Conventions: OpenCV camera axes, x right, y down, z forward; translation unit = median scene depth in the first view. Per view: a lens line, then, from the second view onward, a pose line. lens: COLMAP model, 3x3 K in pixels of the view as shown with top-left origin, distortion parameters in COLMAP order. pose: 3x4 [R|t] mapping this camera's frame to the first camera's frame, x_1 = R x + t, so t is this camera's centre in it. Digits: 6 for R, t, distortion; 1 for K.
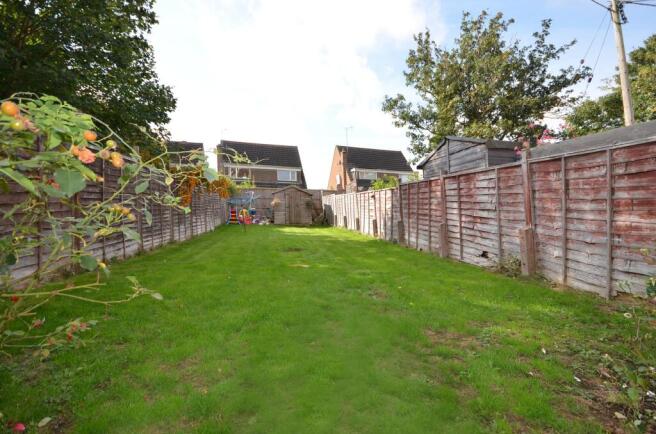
lens RADIAL K [[283.7, 0, 328.5], [0, 283.7, 180.7], [0, 0, 1]] dist [-0.003292, -0.000518]
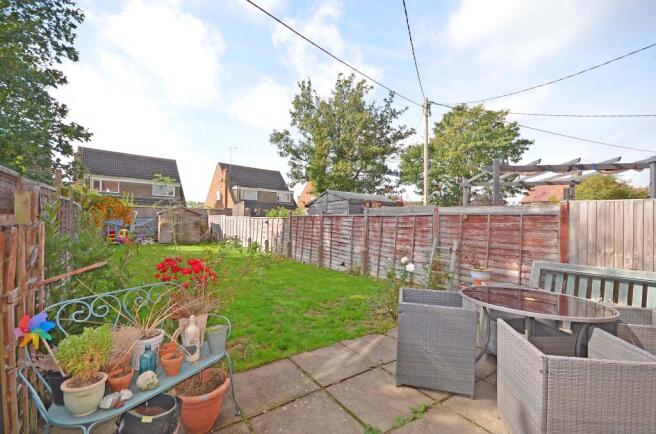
lens RADIAL K [[290.5, 0, 328.0], [0, 290.5, 217.0], [0, 0, 1]] dist [-0.003734, -0.000545]
pose [[0.900415, 0.016397, 0.434722, -0.103314], [-0.056176, 0.995305, 0.078813, -0.054163], [-0.431389, -0.095385, 0.897109, -0.174607]]
